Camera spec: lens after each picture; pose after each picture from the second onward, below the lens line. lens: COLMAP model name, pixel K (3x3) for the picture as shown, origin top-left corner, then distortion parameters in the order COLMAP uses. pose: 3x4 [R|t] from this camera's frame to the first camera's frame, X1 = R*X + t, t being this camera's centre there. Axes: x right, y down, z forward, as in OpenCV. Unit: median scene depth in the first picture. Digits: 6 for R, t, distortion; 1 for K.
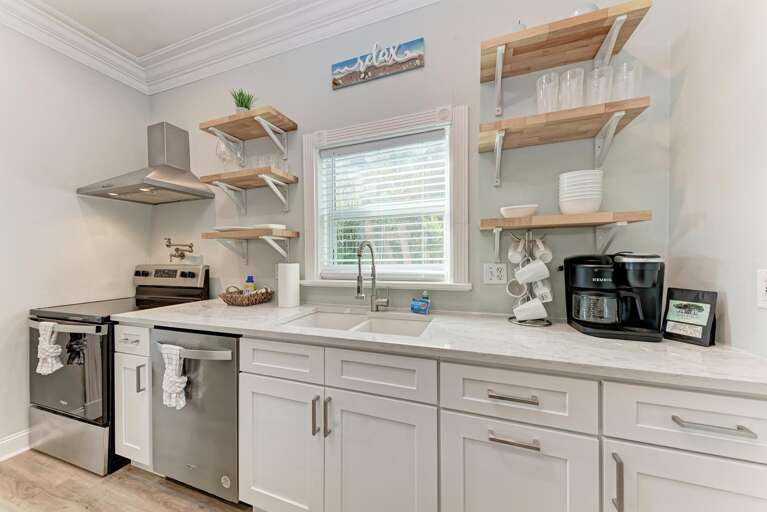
lens RADIAL K [[264.7, 0, 386.0], [0, 264.7, 258.5], [0, 0, 1]] dist [0.014016, -0.000041]
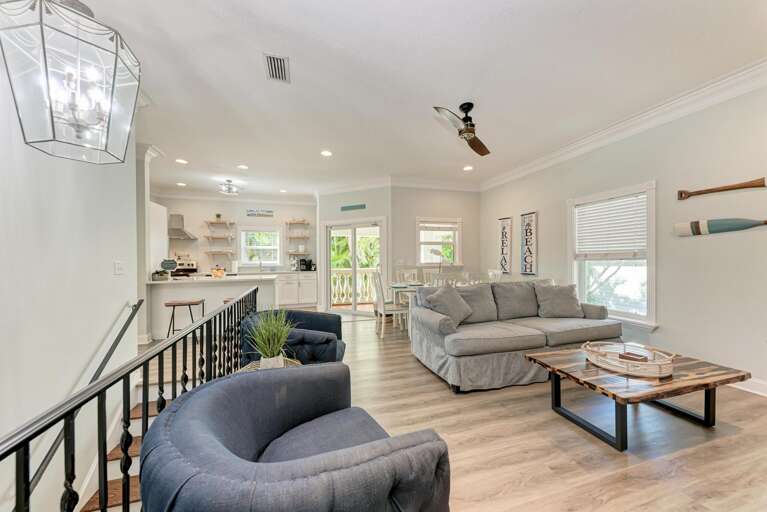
lens RADIAL K [[279.6, 0, 387.2], [0, 279.6, 259.1], [0, 0, 1]] dist [0.026689, 0.000023]
pose [[0.797333, 0.003081, 0.603531, -1.476258], [0.002301, 0.999964, -0.008146, 0.042464], [-0.603535, 0.007884, 0.797298, -4.946819]]
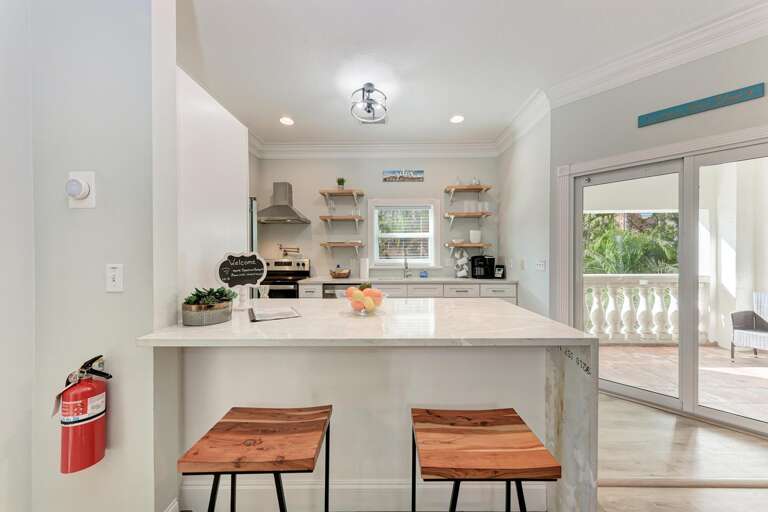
lens RADIAL K [[265.1, 0, 386.5], [0, 265.1, 258.5], [0, 0, 1]] dist [0.014016, -0.000041]
pose [[0.943899, 0.005170, 0.330194, -1.285408], [-0.005834, 0.999982, 0.001020, 0.021662], [-0.330183, -0.002889, 0.943913, -1.599269]]
